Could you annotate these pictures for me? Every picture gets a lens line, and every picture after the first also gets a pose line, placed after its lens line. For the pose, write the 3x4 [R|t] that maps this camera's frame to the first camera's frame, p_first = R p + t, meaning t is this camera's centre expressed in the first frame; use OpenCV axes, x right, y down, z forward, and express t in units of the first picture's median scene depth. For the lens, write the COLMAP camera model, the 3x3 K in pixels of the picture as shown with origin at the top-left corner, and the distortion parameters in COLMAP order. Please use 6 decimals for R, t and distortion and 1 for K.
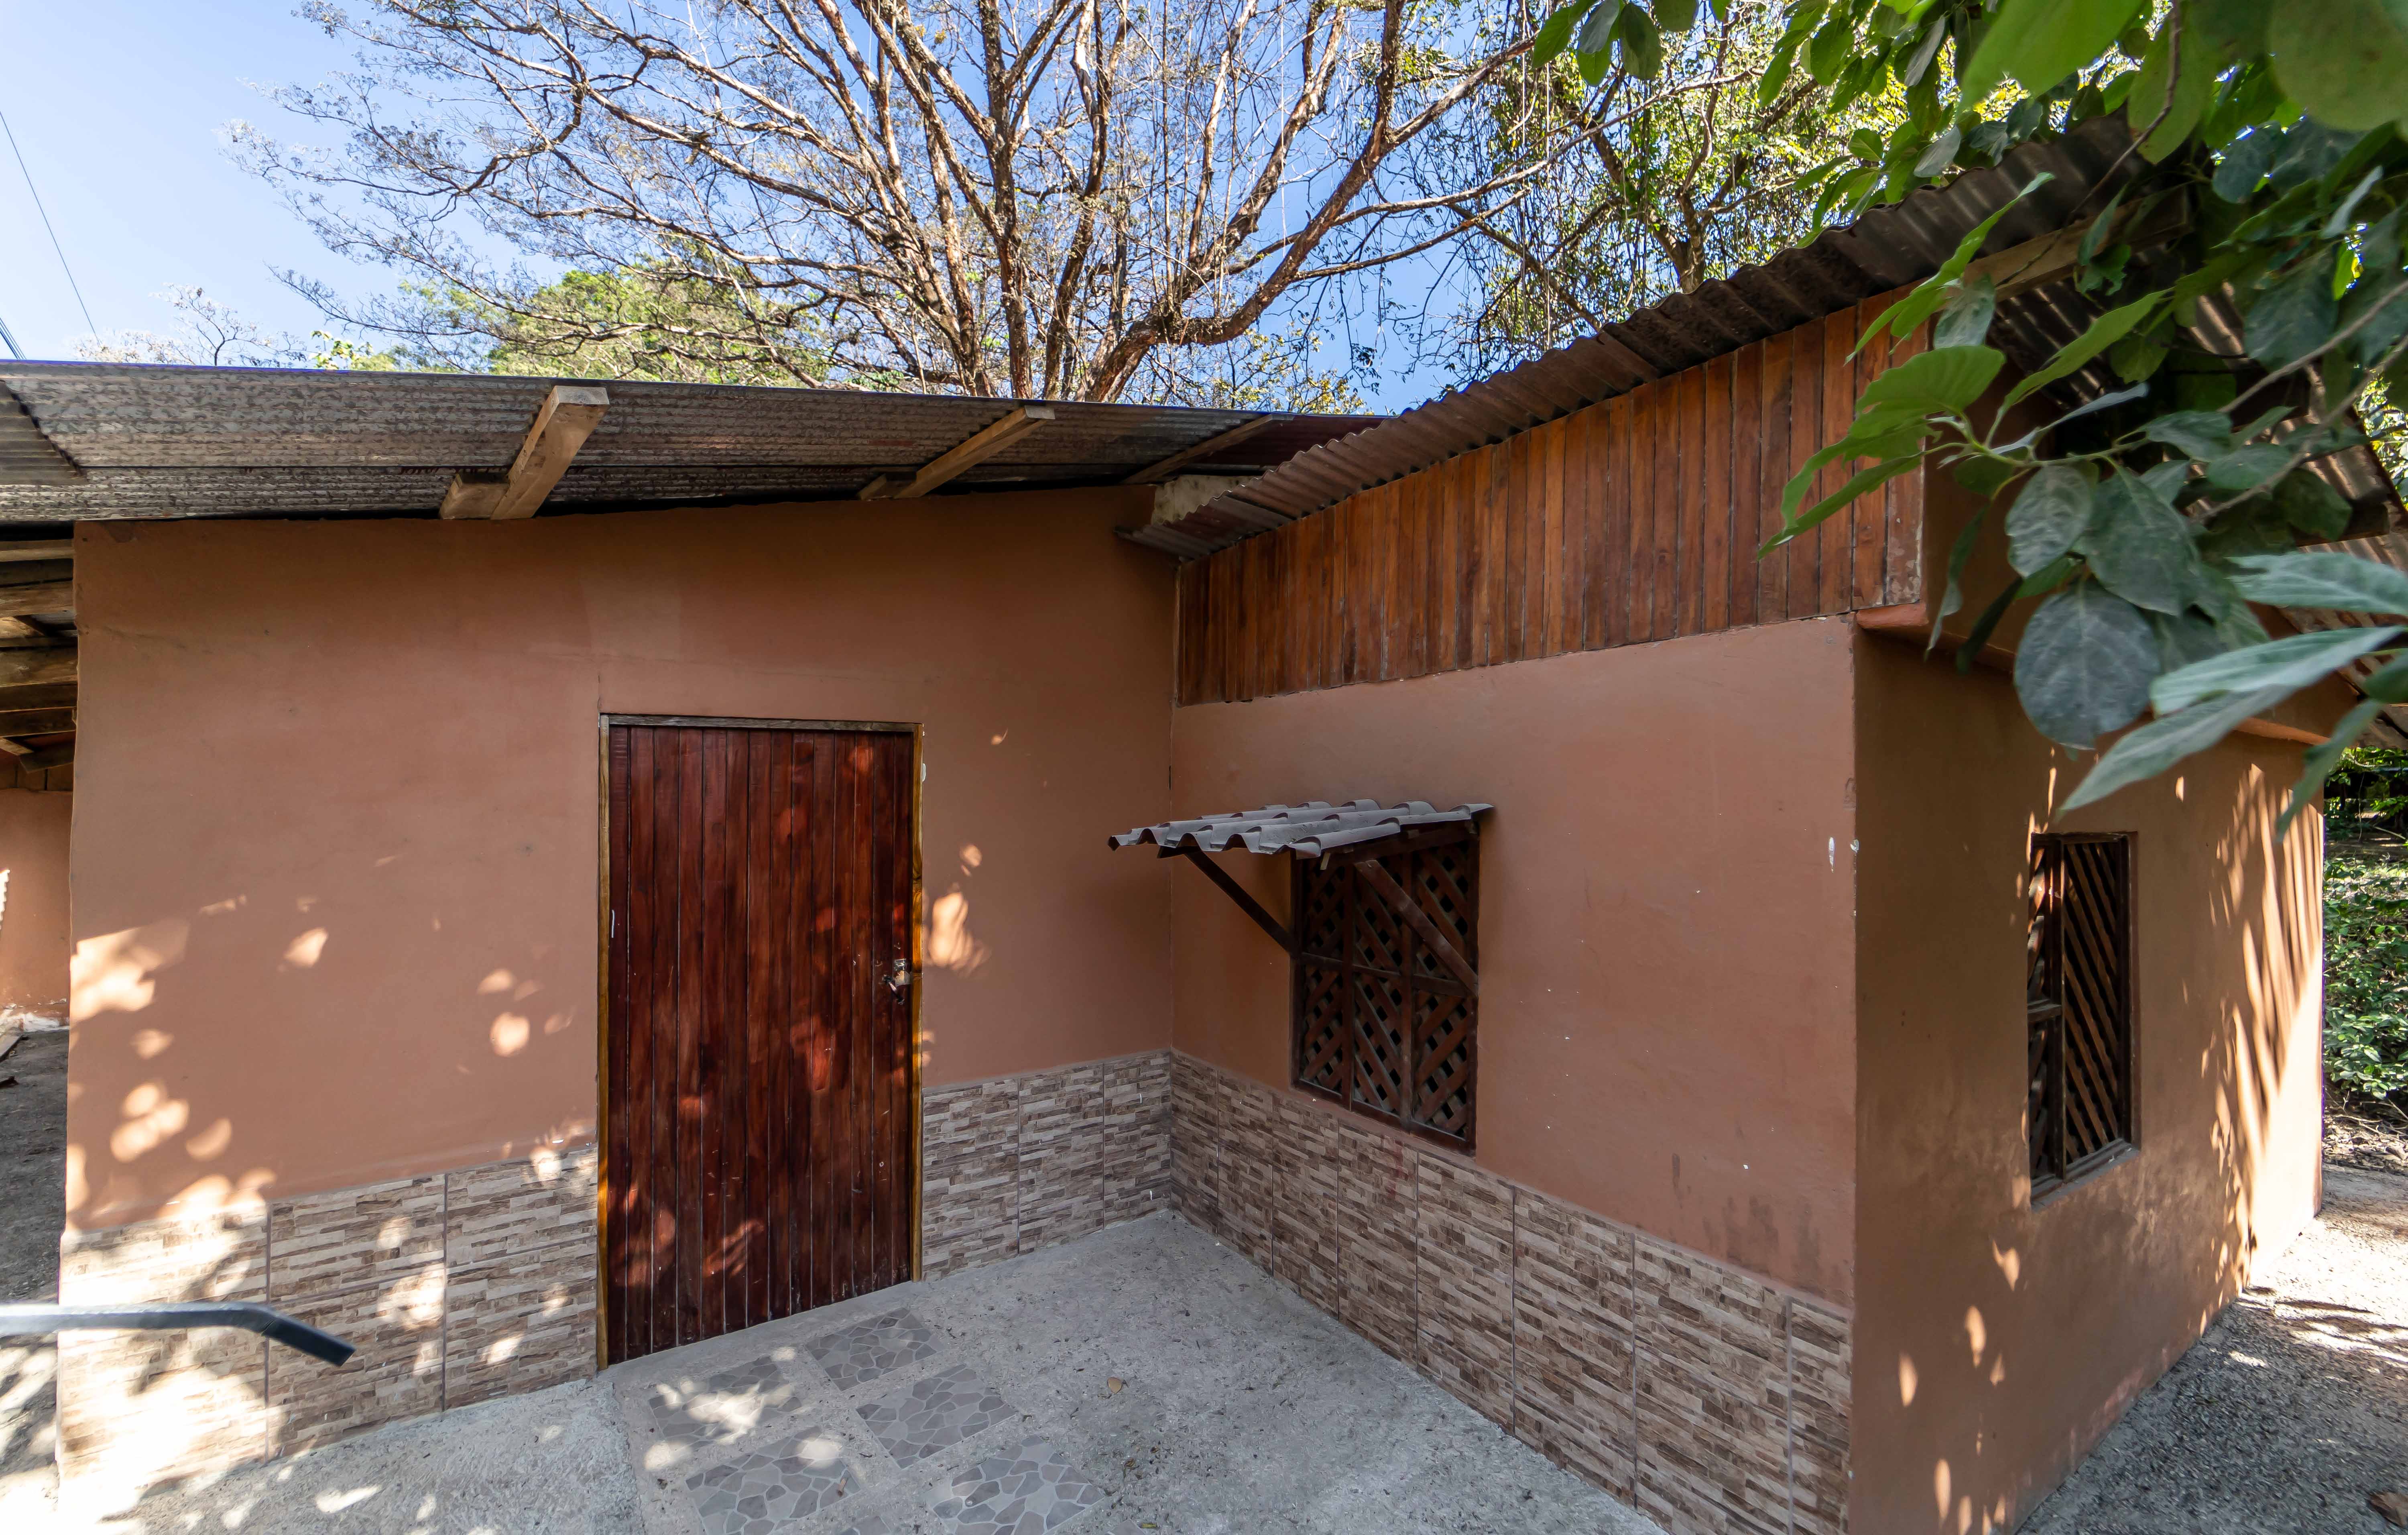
lens RADIAL K [[987.2, 0, 1202.5], [0, 987.2, 768.7], [0, 0, 1]] dist [0.008552, -0.003942]
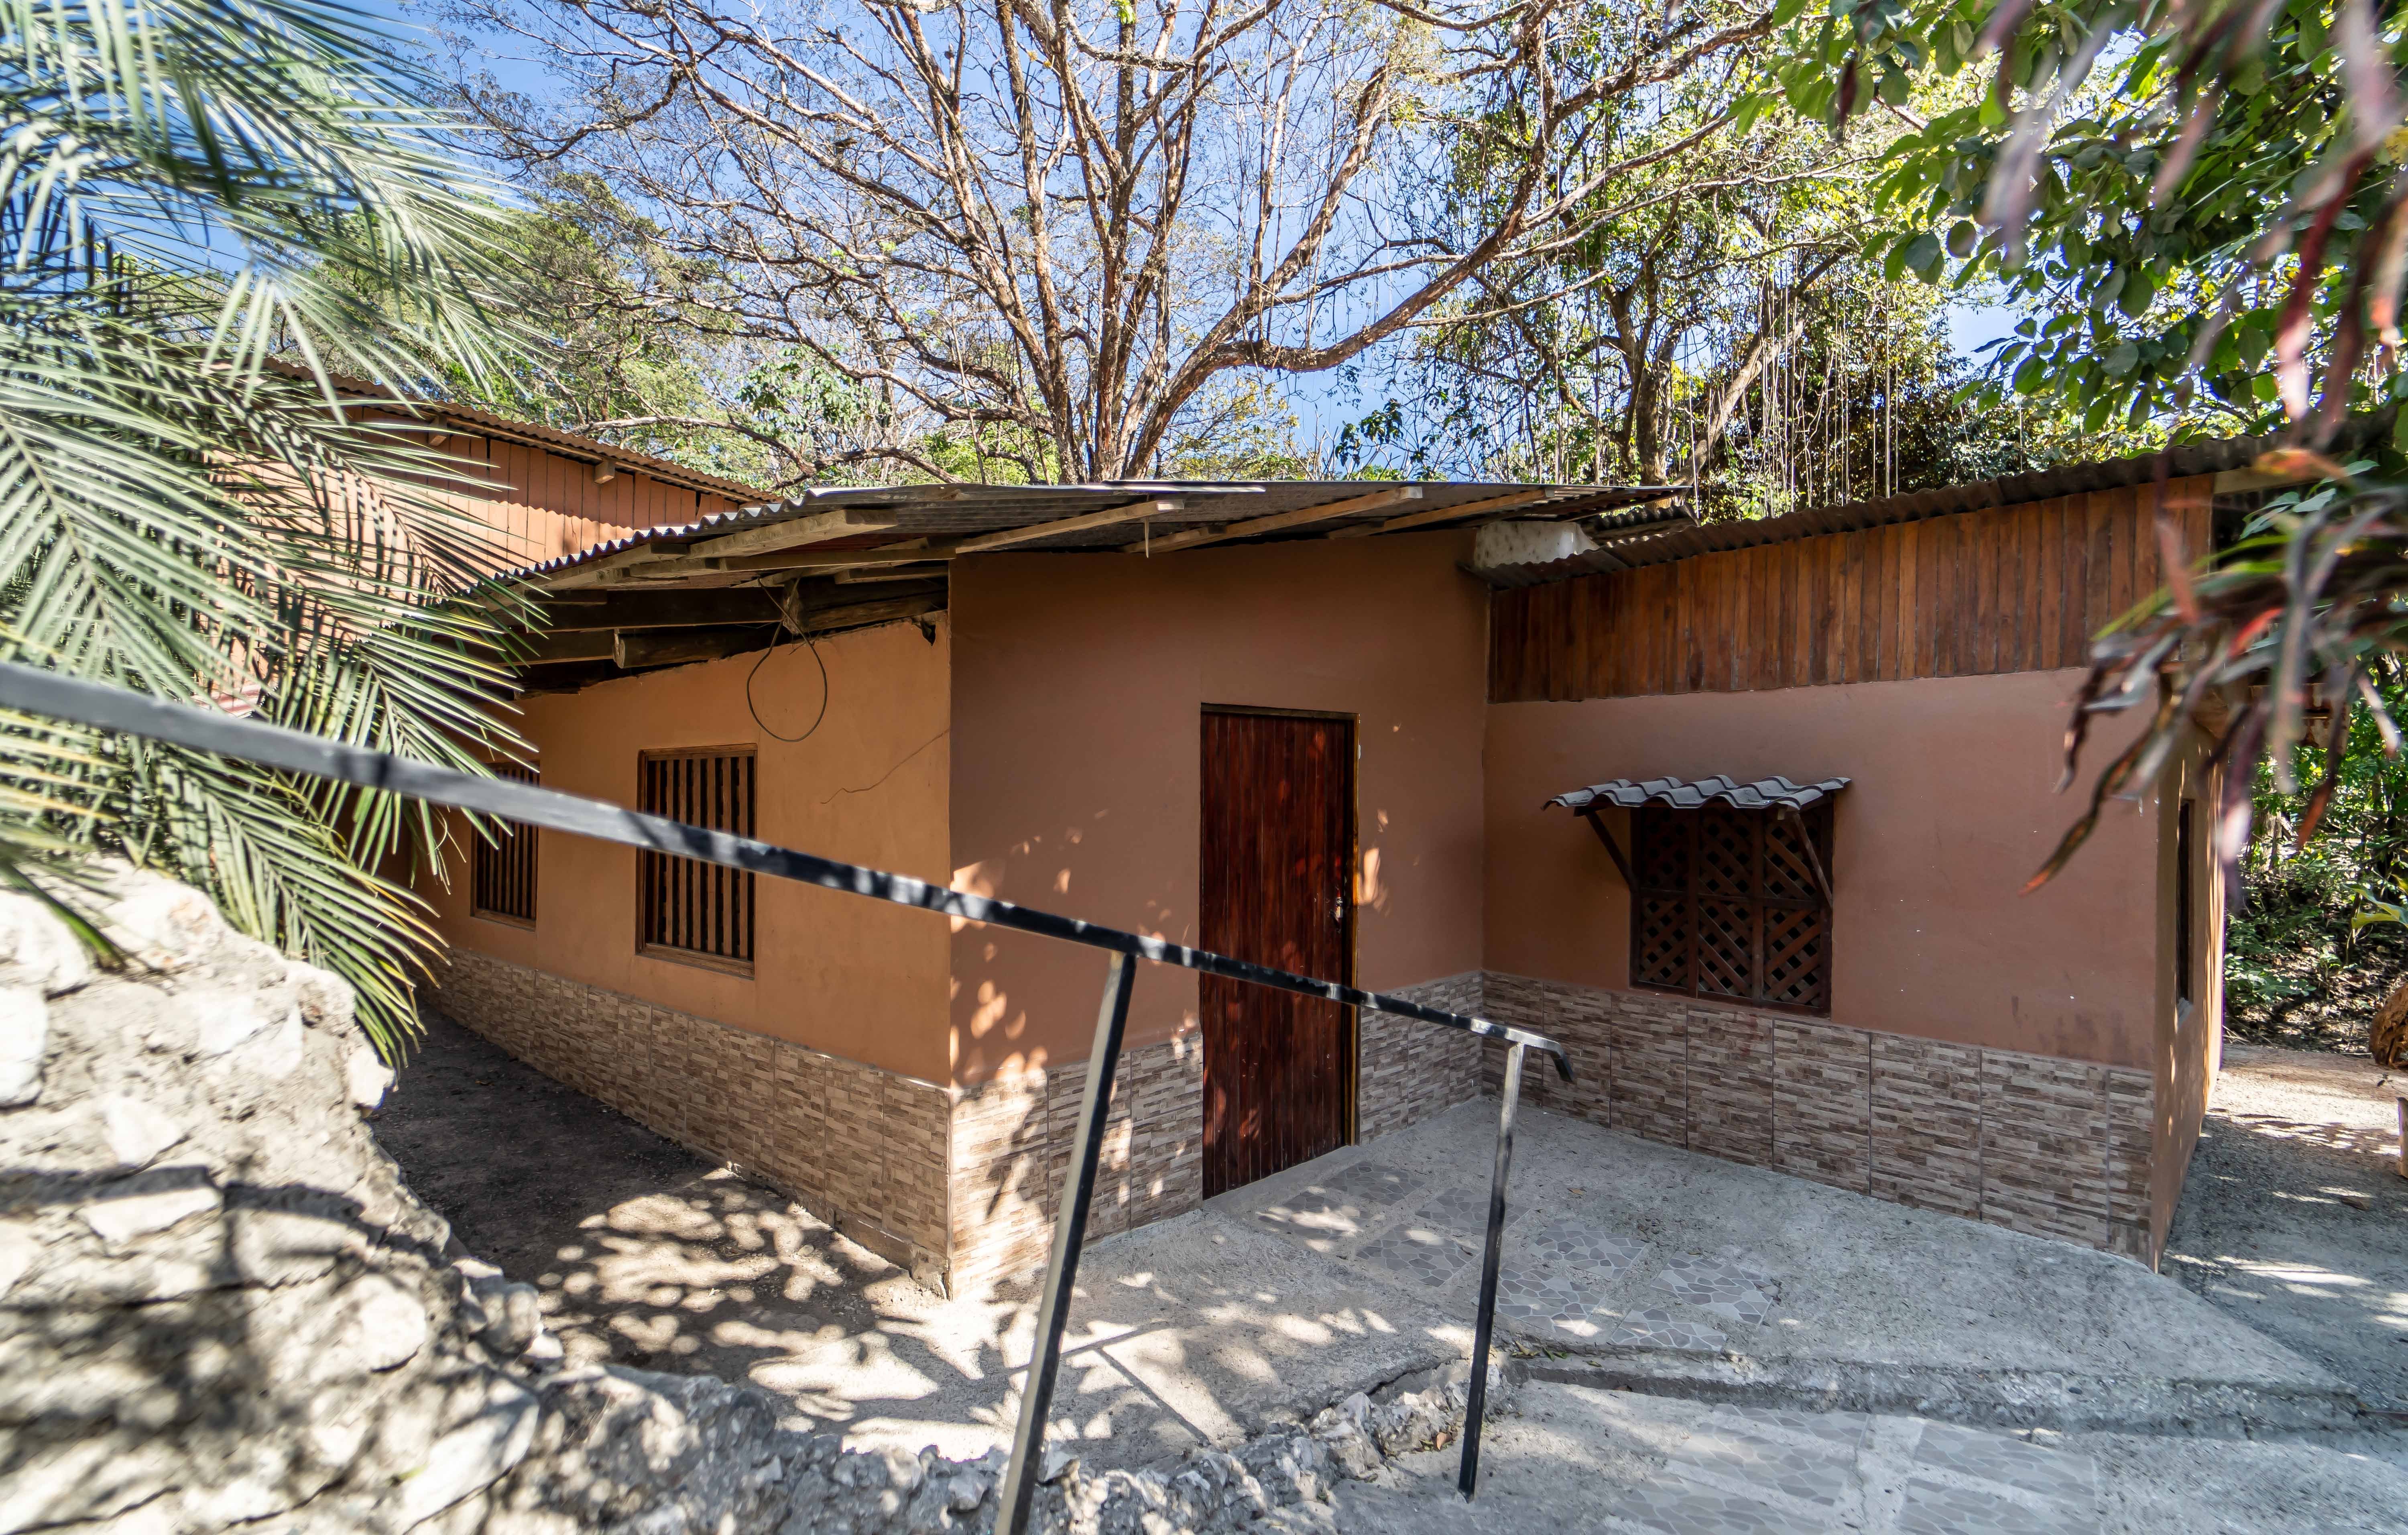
lens RADIAL K [[987.2, 0, 1206.2], [0, 987.2, 767.4], [0, 0, 1]] dist [0.008552, -0.003942]
pose [[0.988034, 0.008256, 0.154014, -0.813393], [-0.010482, 0.999852, 0.013646, 0.009506], [-0.153878, -0.015097, 0.987974, -0.287227]]
